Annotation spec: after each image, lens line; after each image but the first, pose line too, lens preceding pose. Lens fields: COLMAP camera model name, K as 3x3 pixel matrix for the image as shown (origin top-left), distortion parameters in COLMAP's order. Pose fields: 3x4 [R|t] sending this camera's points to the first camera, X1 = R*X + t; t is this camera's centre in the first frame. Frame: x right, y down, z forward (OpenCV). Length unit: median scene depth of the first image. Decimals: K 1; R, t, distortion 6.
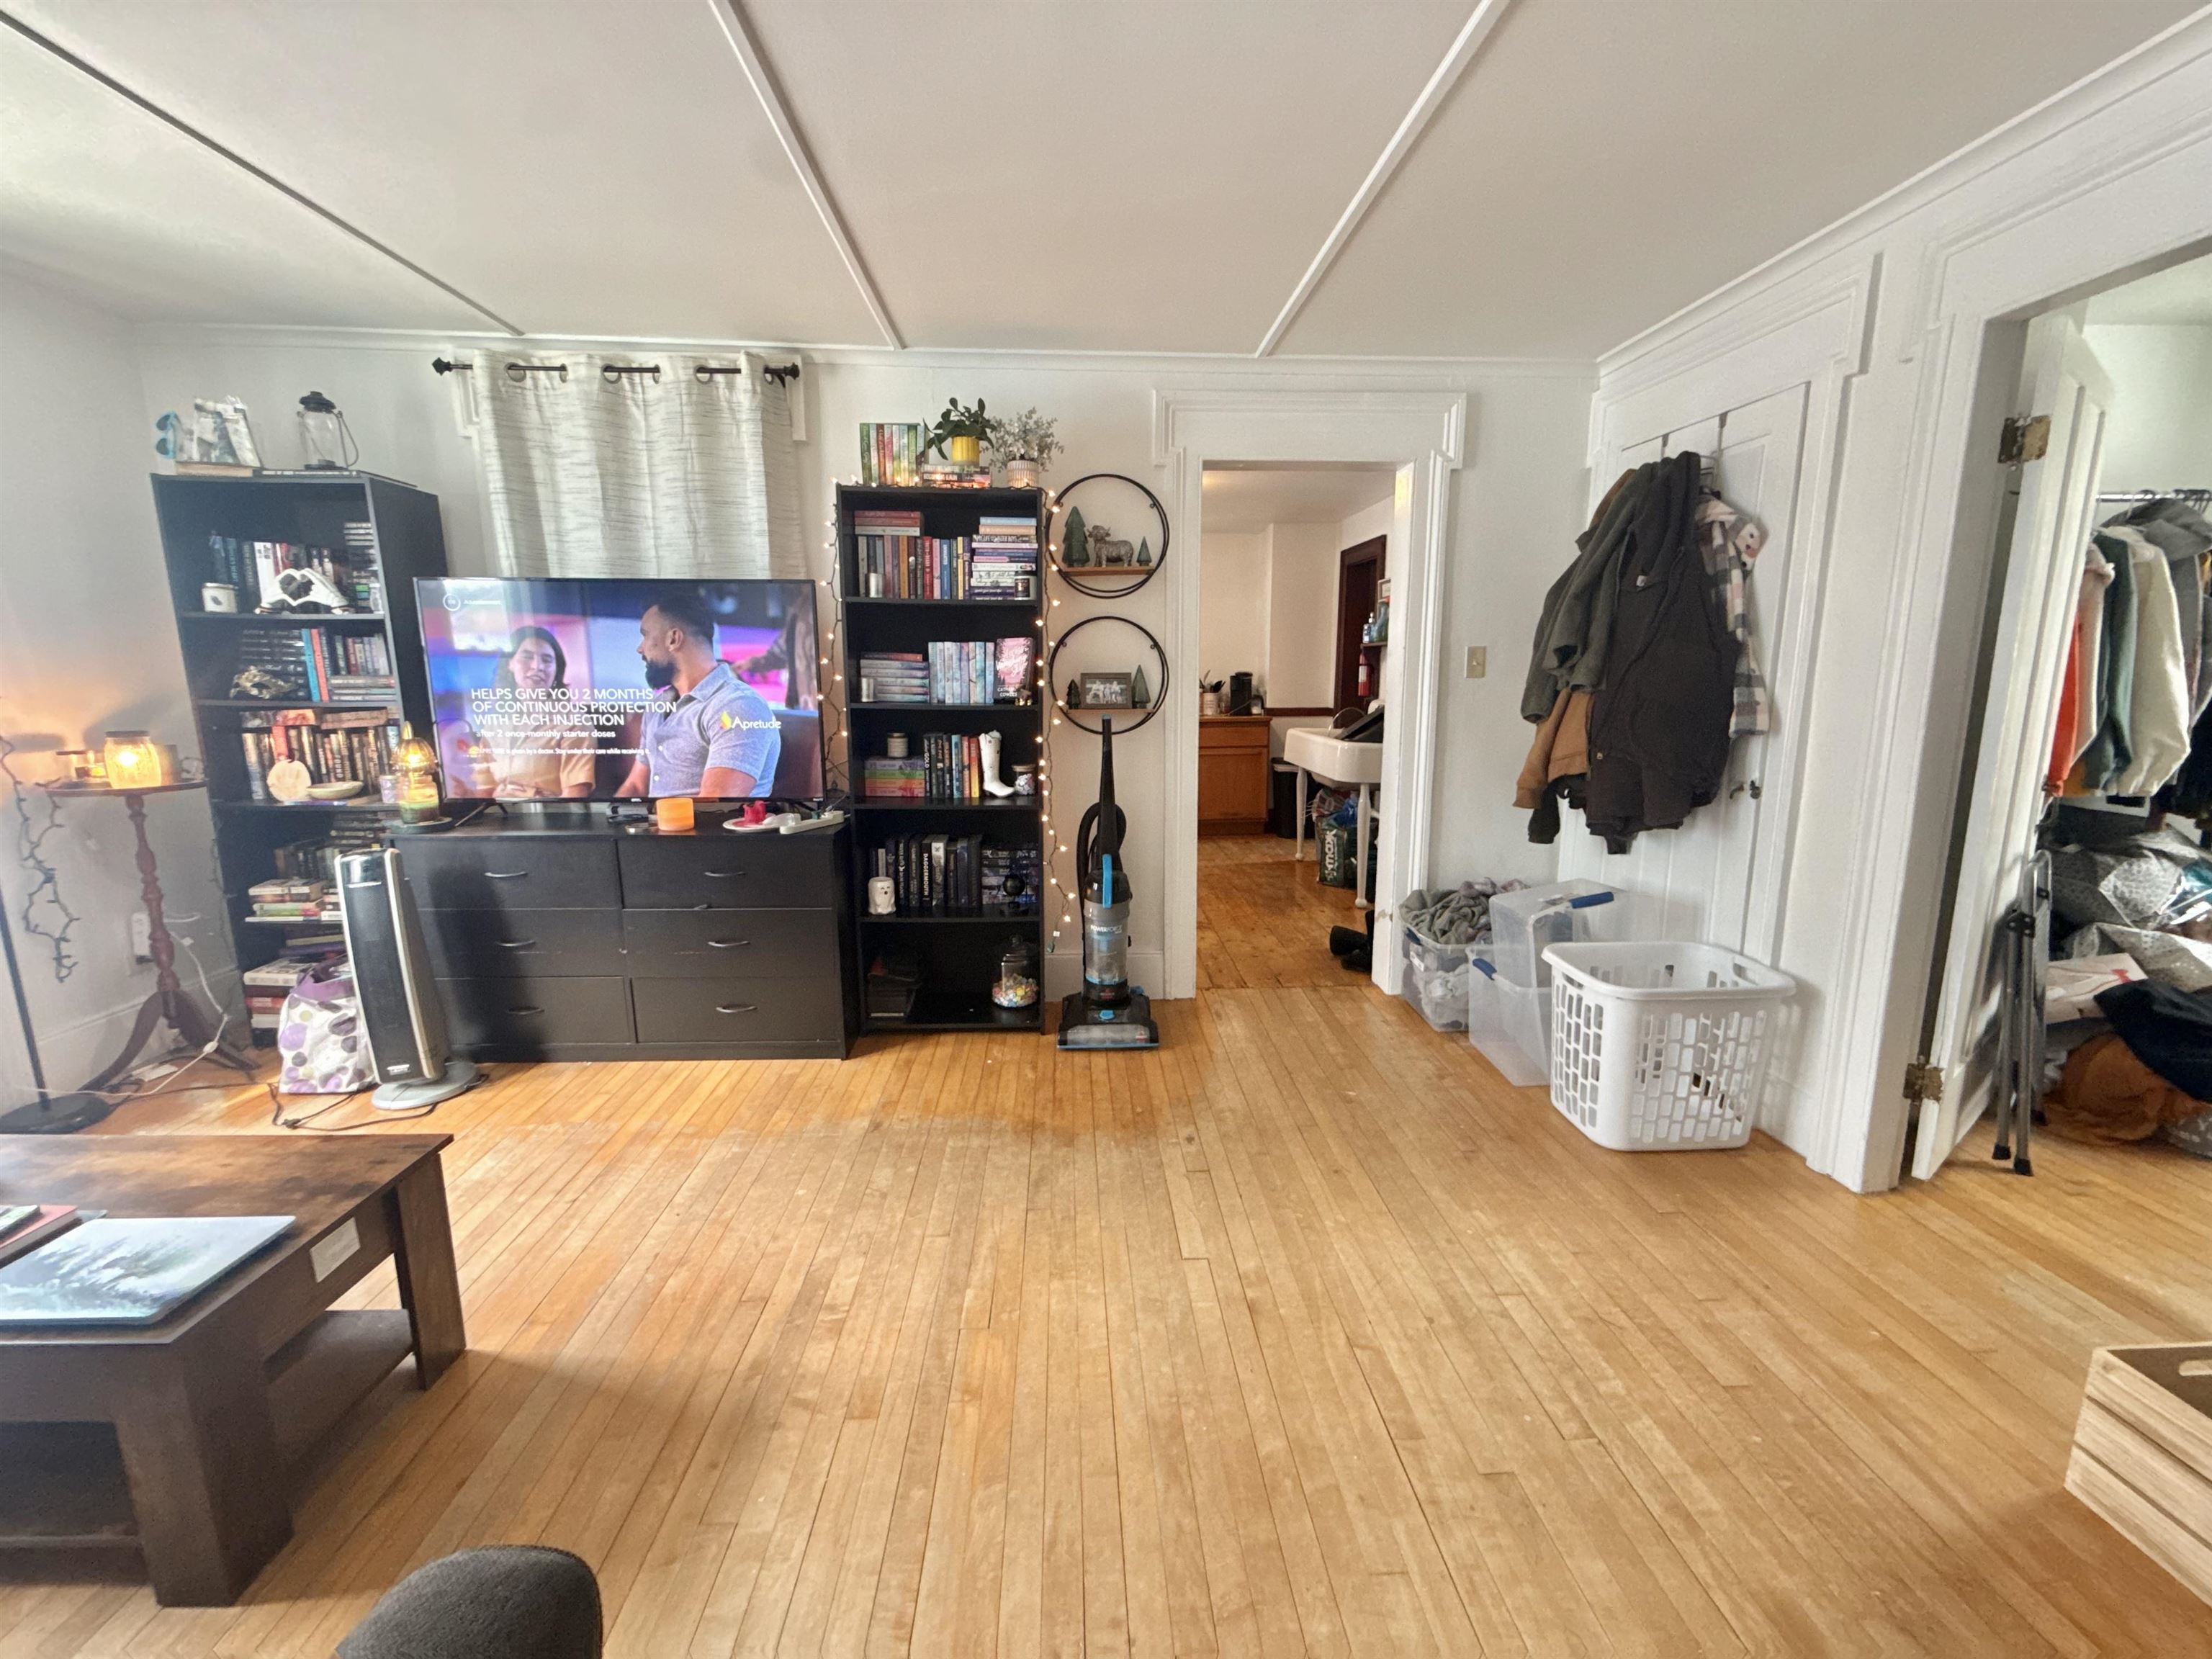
lens RADIAL K [[877.3, 0, 1105.1], [0, 877.3, 828.2], [0, 0, 1]] dist [-0.001557, 0.000409]
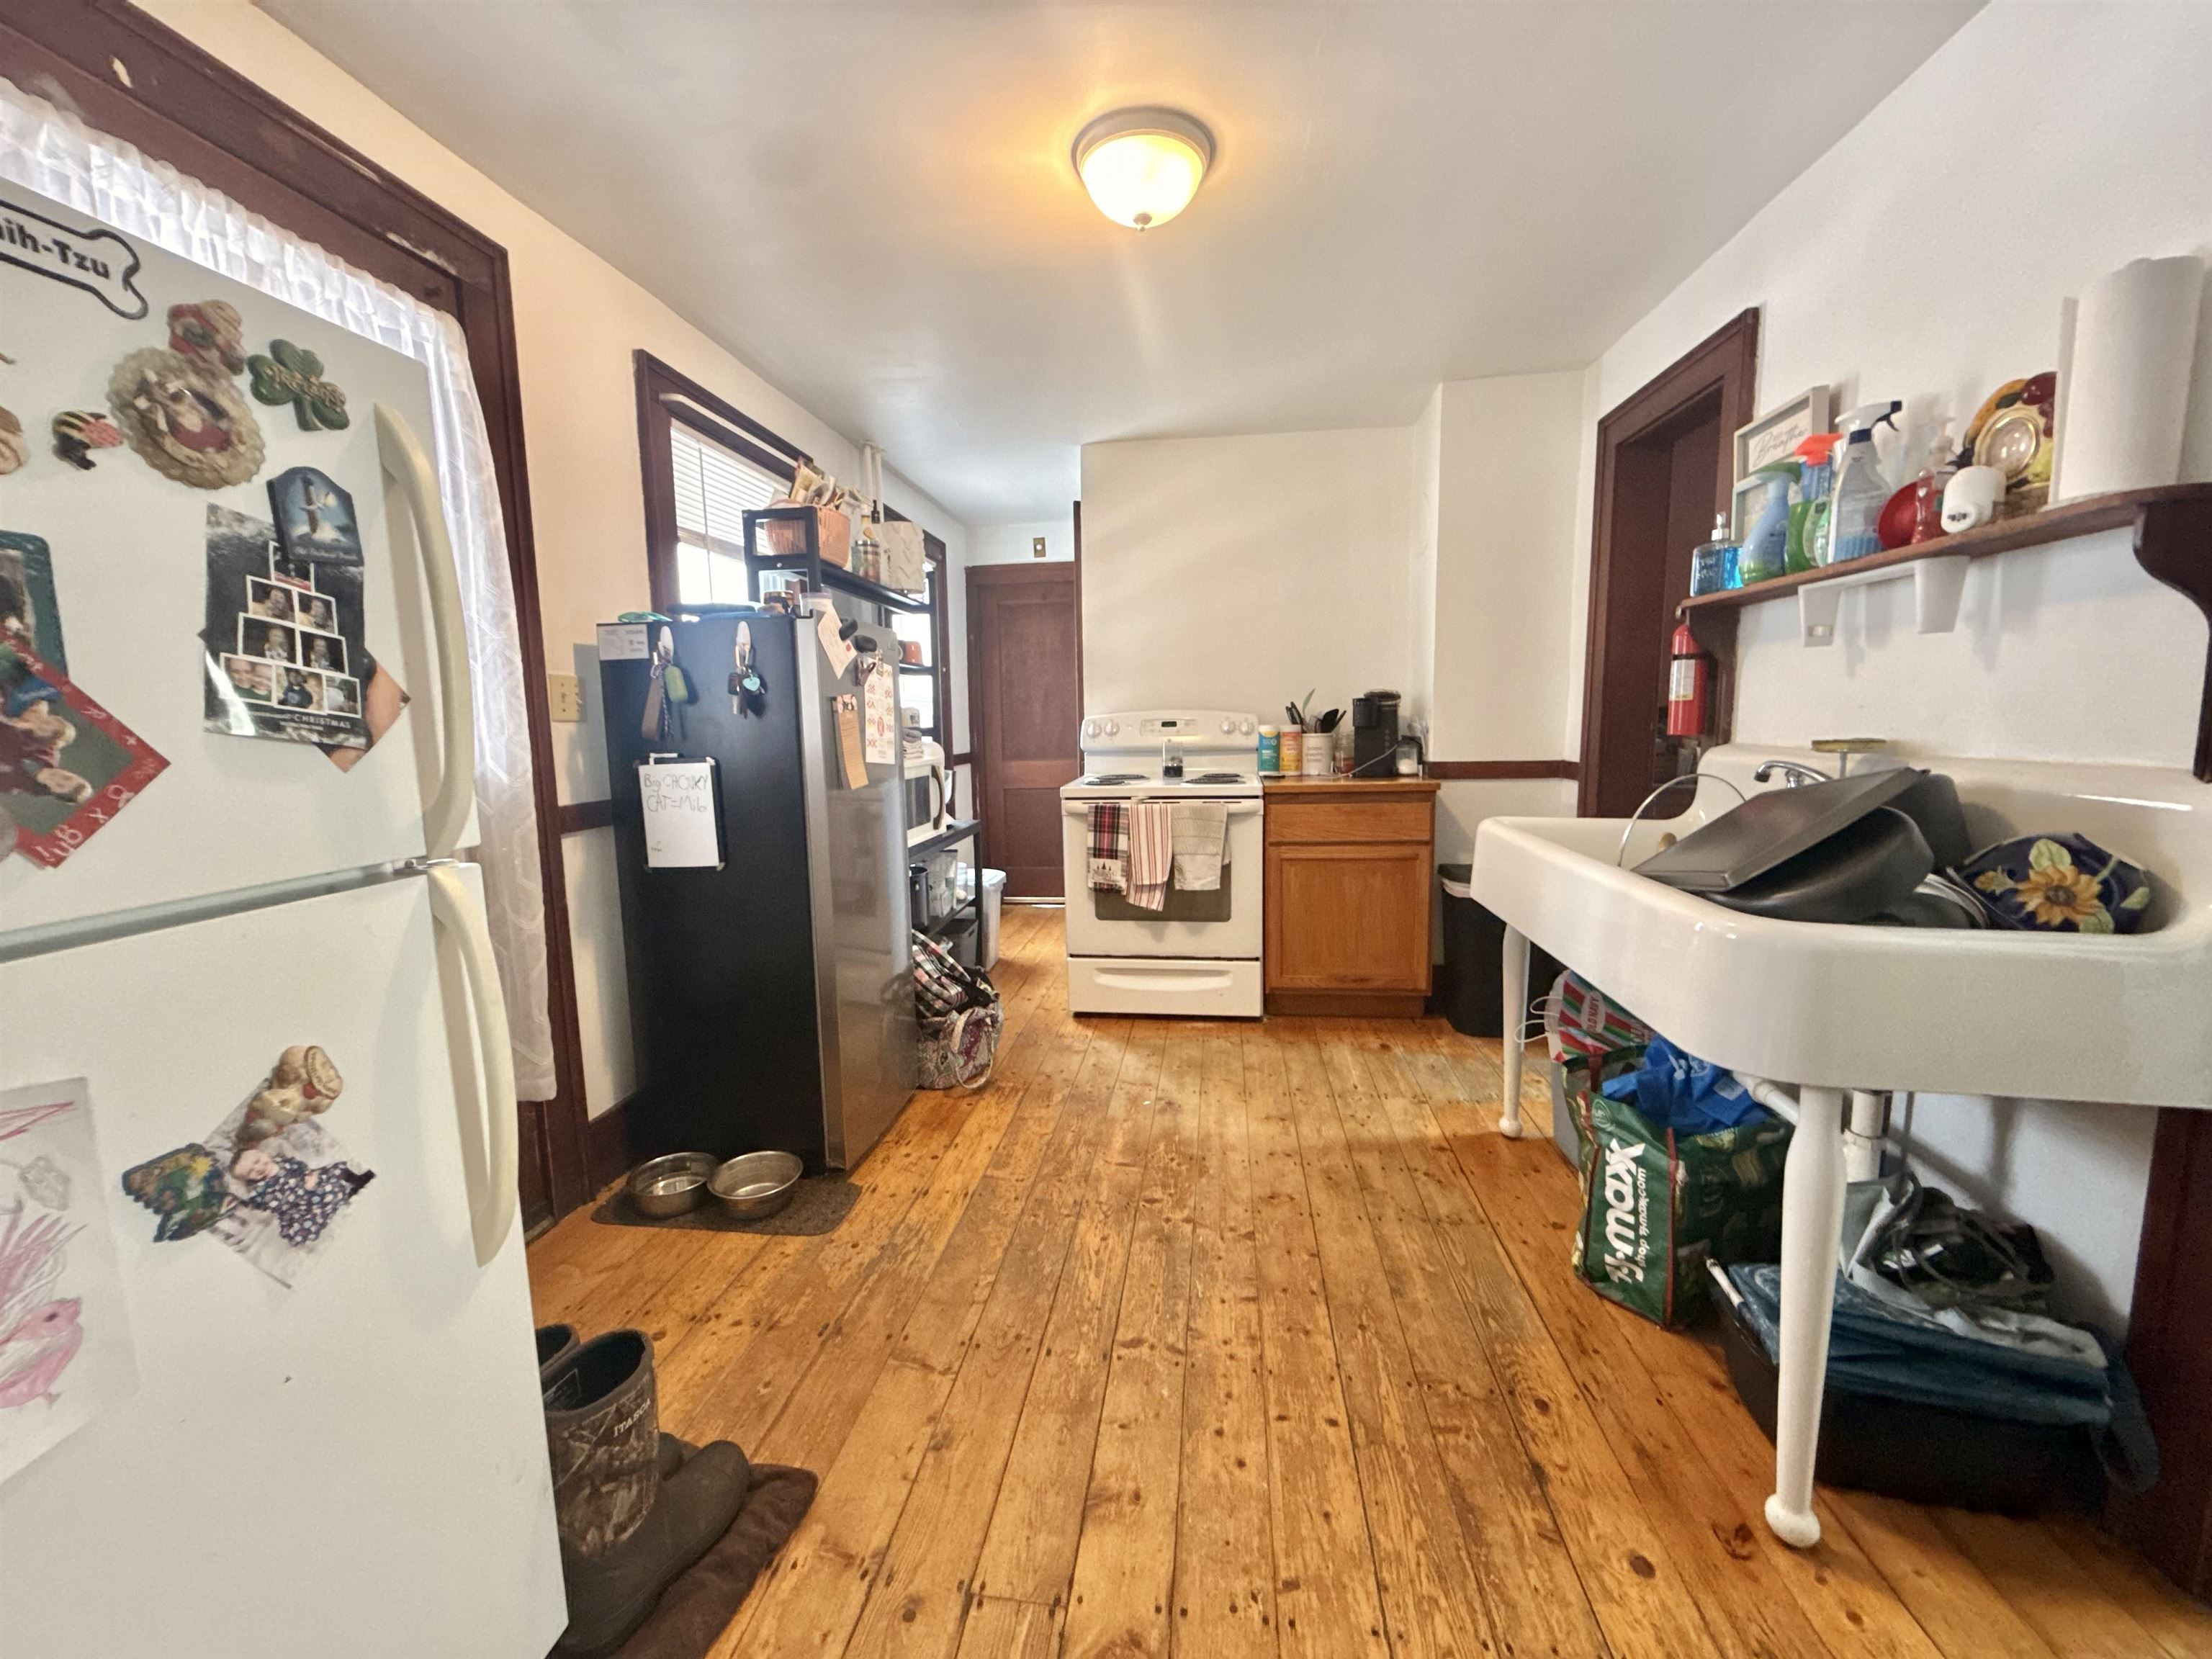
lens RADIAL K [[877.3, 0, 1105.1], [0, 877.3, 828.2], [0, 0, 1]] dist [-0.001557, 0.000409]
pose [[0.983587, 0.007974, -0.180256, 0.099942], [-0.016792, 0.998733, -0.047442, -0.077874], [0.179650, 0.049690, 0.982475, 0.513818]]
